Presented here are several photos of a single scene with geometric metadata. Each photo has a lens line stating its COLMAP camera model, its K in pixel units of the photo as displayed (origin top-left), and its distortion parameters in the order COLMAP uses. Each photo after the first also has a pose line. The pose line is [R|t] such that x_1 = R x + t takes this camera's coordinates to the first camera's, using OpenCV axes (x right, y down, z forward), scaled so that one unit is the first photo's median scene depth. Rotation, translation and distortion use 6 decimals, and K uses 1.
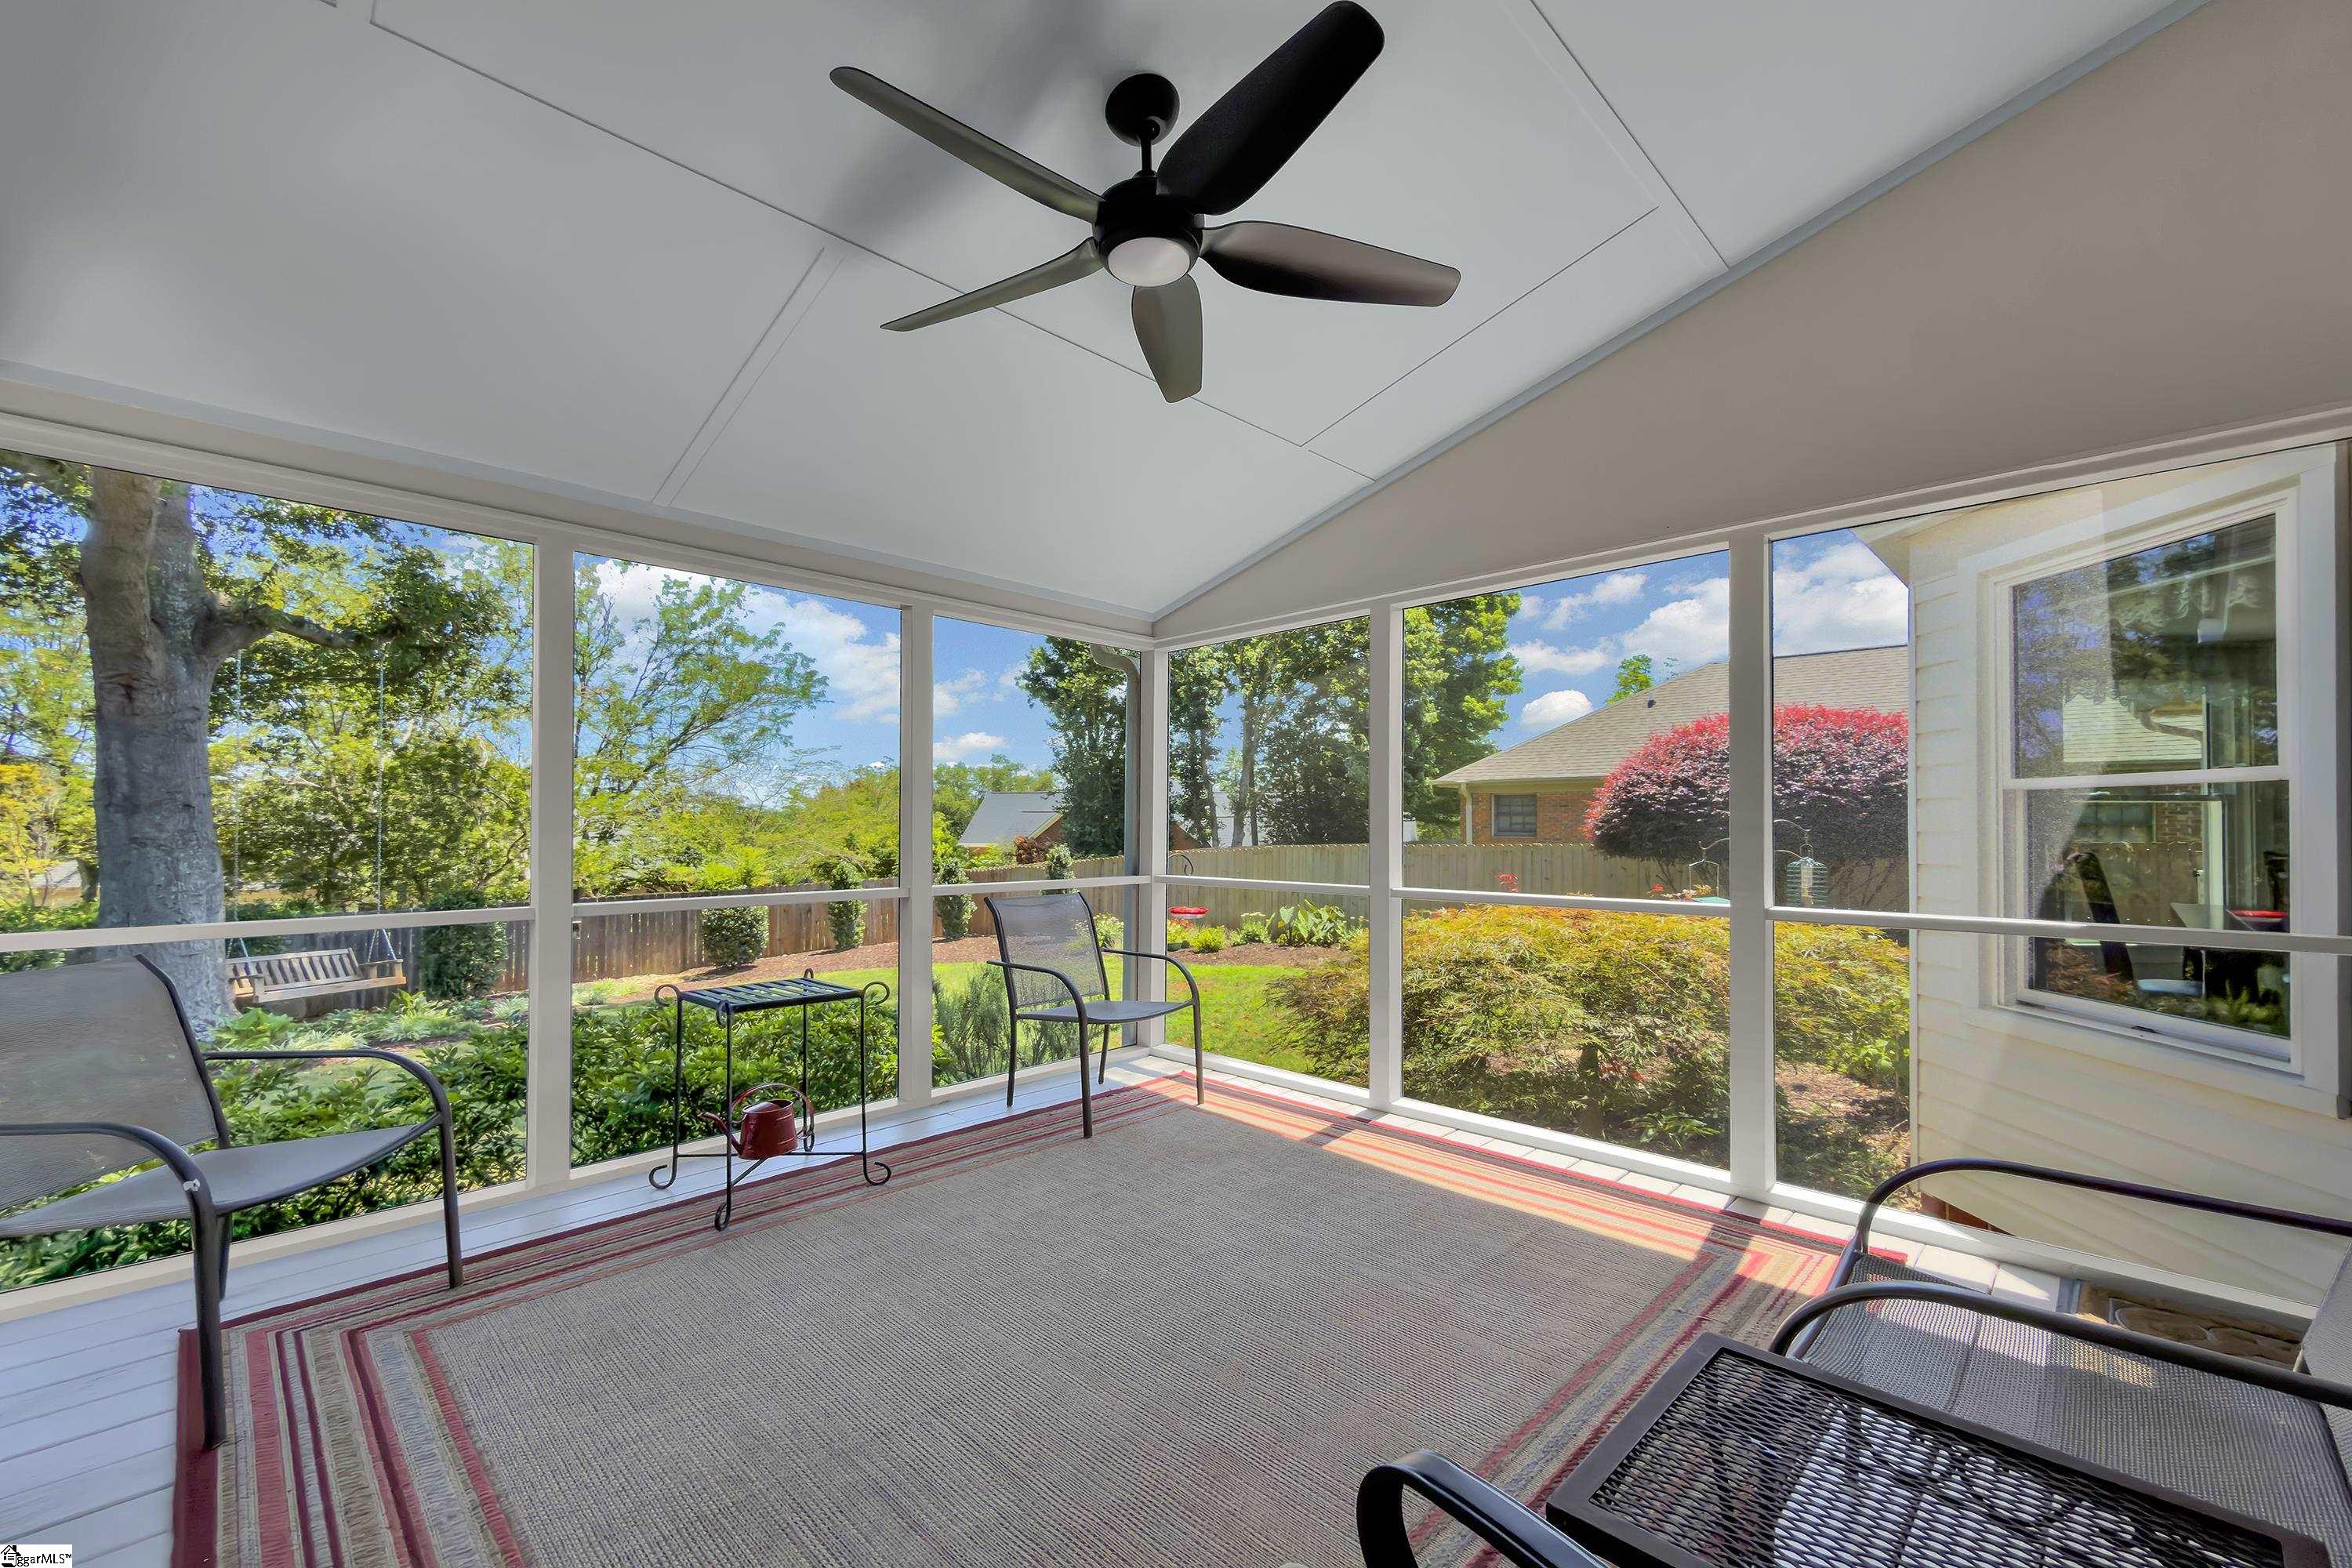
lens RADIAL K [[965.4, 0, 1156.1], [0, 965.4, 829.3], [0, 0, 1]] dist [-0.012608, -0.000155]
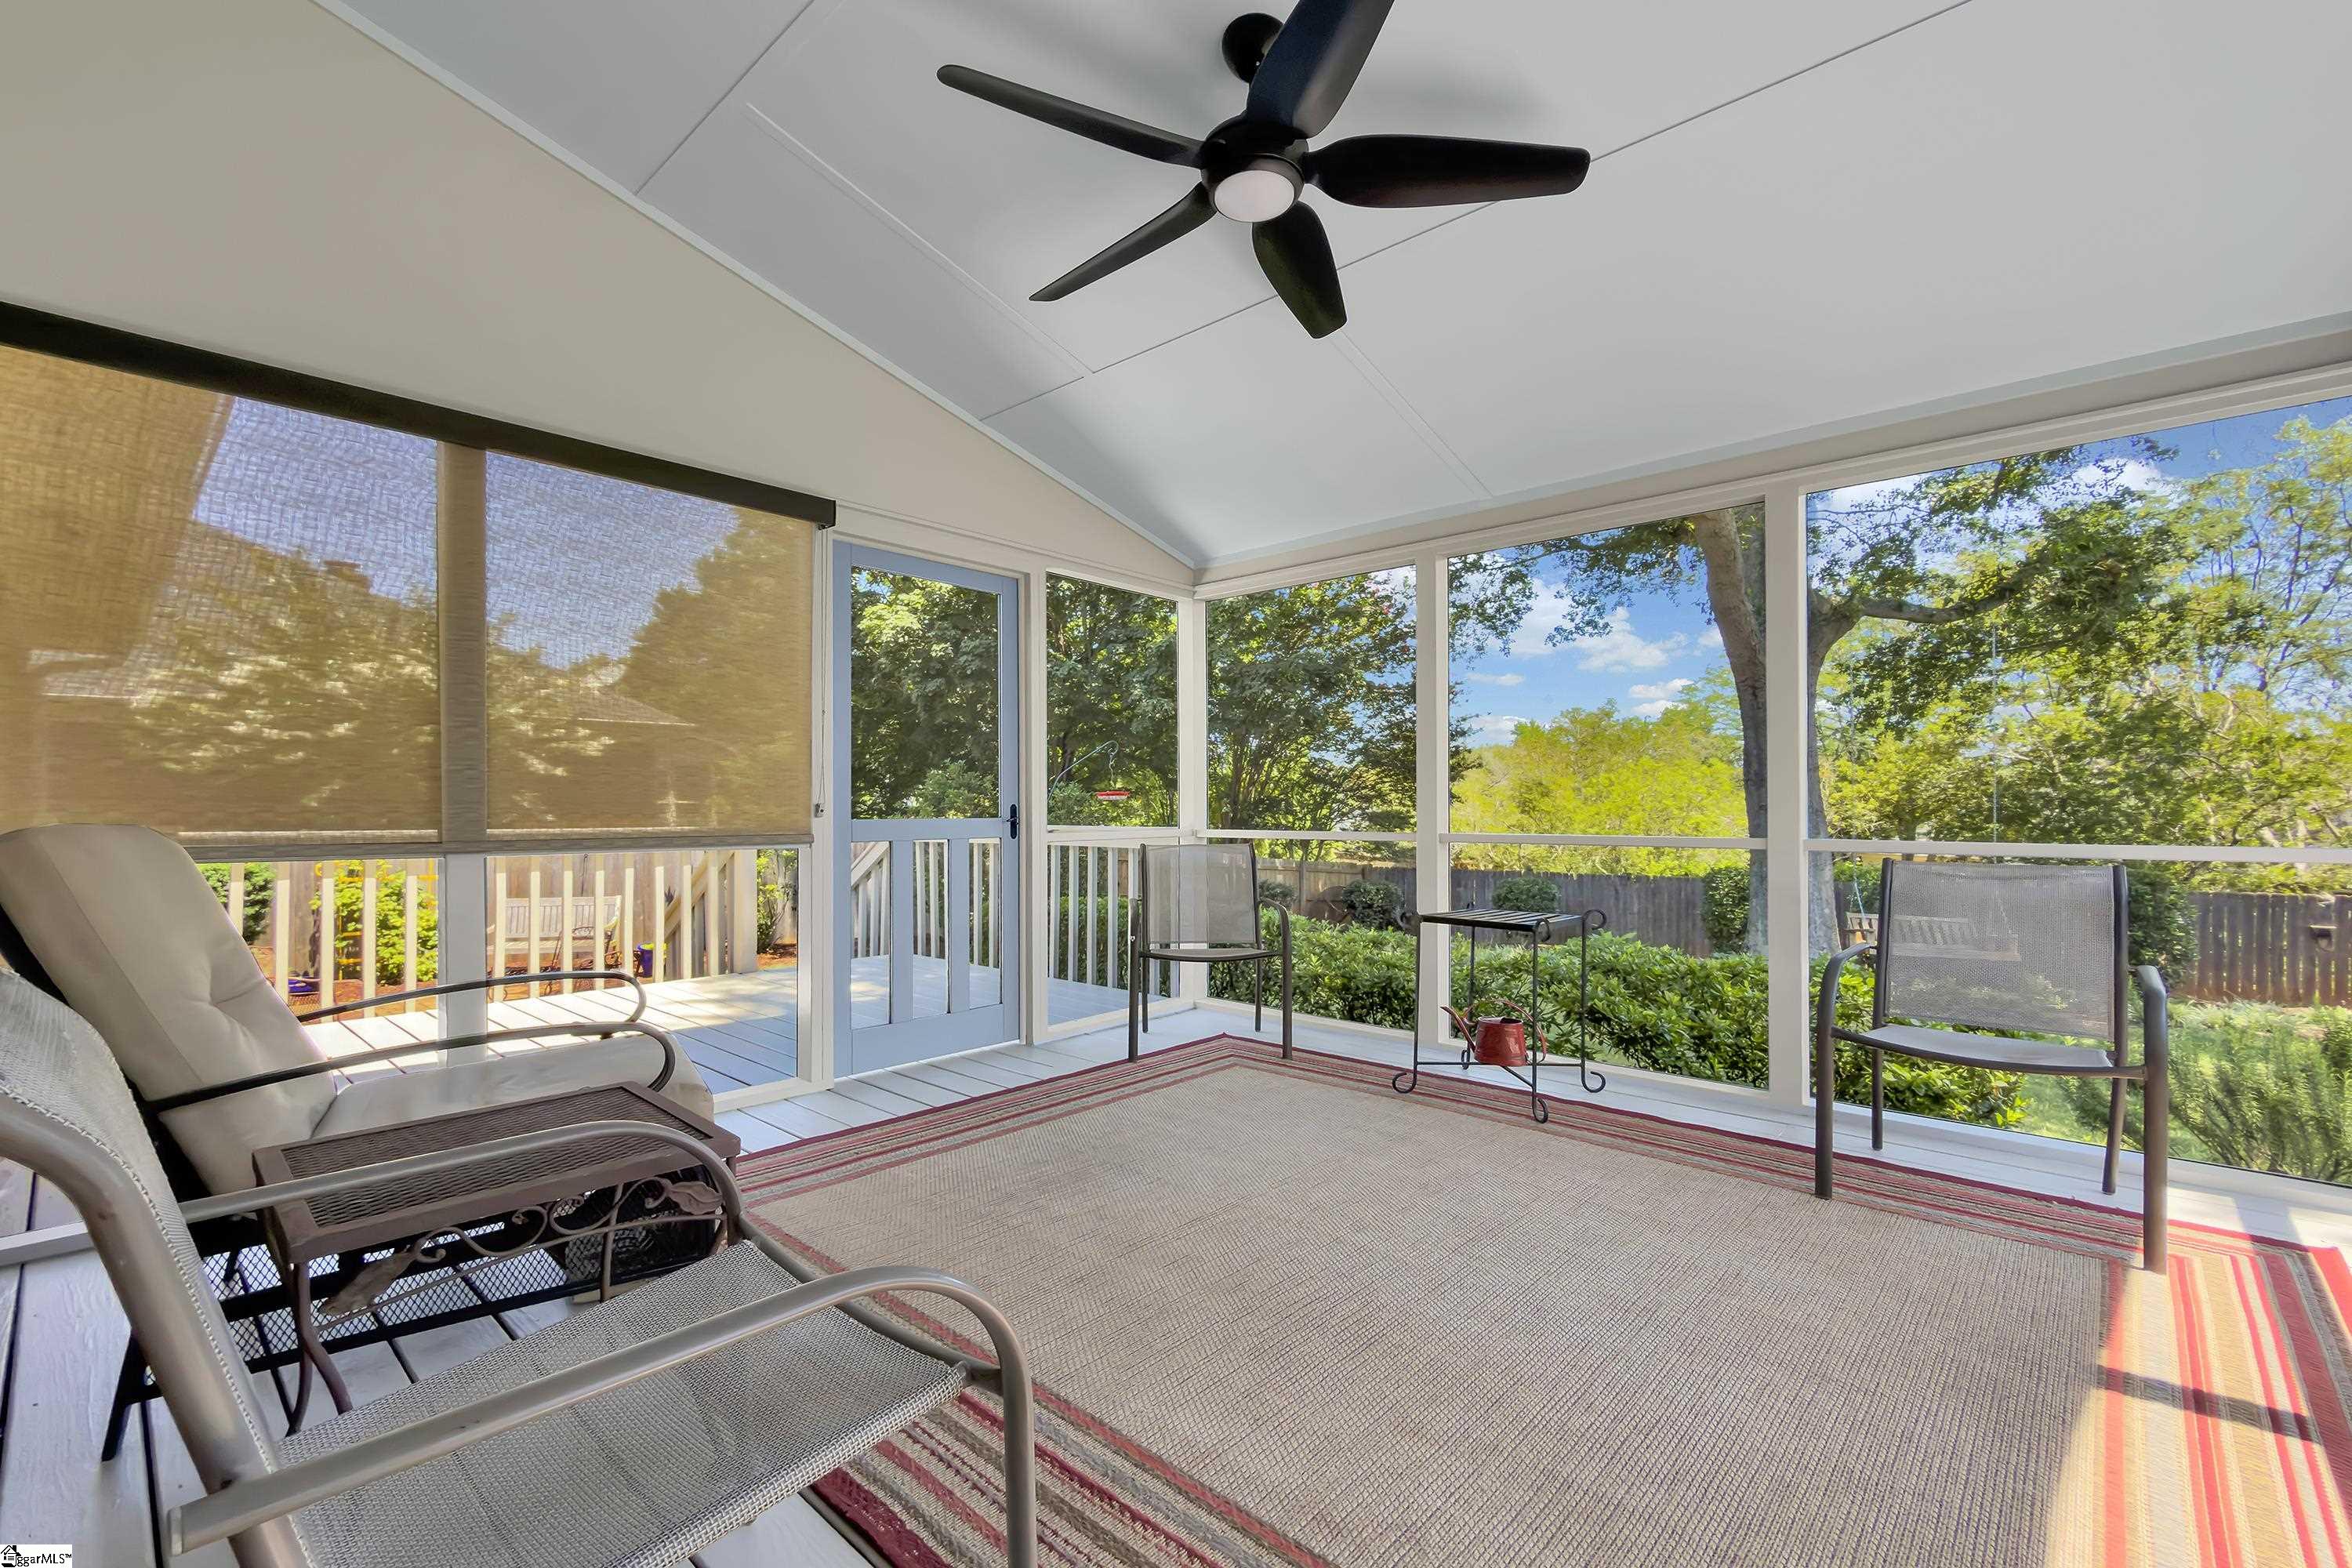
lens RADIAL K [[981.1, 0, 1173.8], [0, 981.1, 798.2], [0, 0, 1]] dist [-0.000067, 0.000015]
pose [[0.032242, -0.014677, -0.999372, 0.512588], [0.004931, 0.999882, -0.014526, 0.028639], [0.999468, -0.004460, 0.032311, 0.404978]]
